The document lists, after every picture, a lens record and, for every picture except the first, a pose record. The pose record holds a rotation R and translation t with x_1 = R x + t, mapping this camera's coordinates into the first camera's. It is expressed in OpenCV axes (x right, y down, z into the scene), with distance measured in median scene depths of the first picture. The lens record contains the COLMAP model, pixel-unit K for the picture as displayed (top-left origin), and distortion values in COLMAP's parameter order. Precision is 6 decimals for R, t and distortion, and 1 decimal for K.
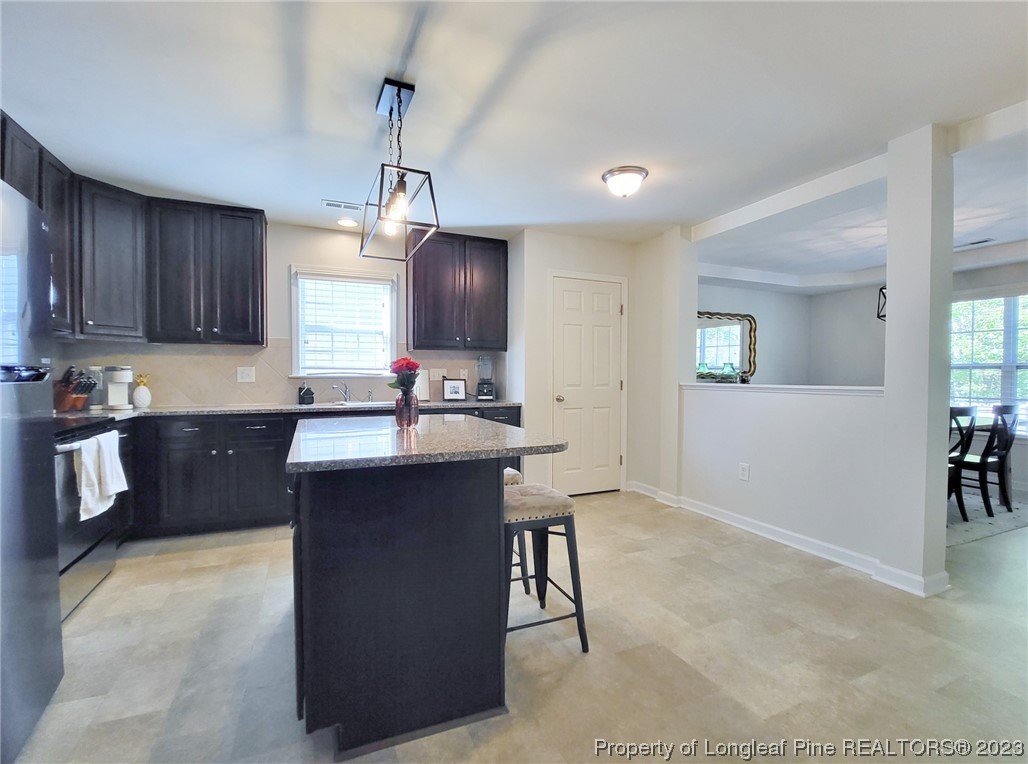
lens RADIAL K [[466.0, 0, 513.6], [0, 466.0, 379.3], [0, 0, 1]] dist [-0.006993, -0.000965]
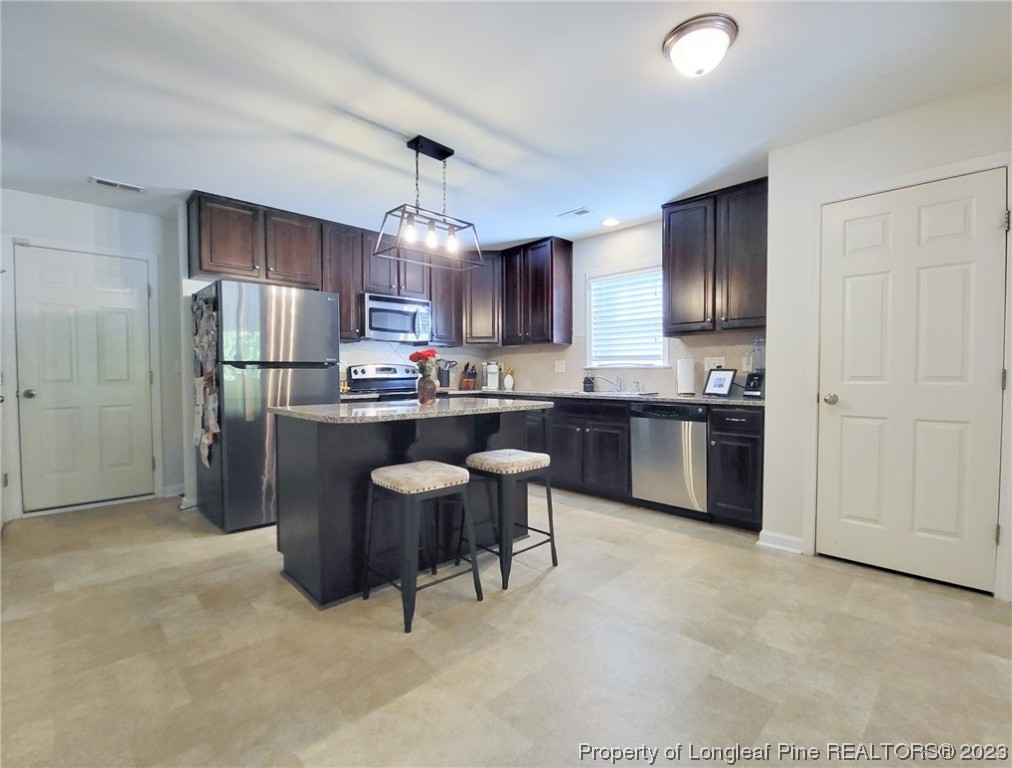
lens RADIAL K [[468.2, 0, 511.6], [0, 468.2, 384.0], [0, 0, 1]] dist [-0.007988, -0.001845]
pose [[0.354955, 0.019687, -0.934676, 0.693514], [-0.003836, 0.999801, 0.019602, 0.014650], [0.934875, -0.003373, 0.354960, 0.503867]]
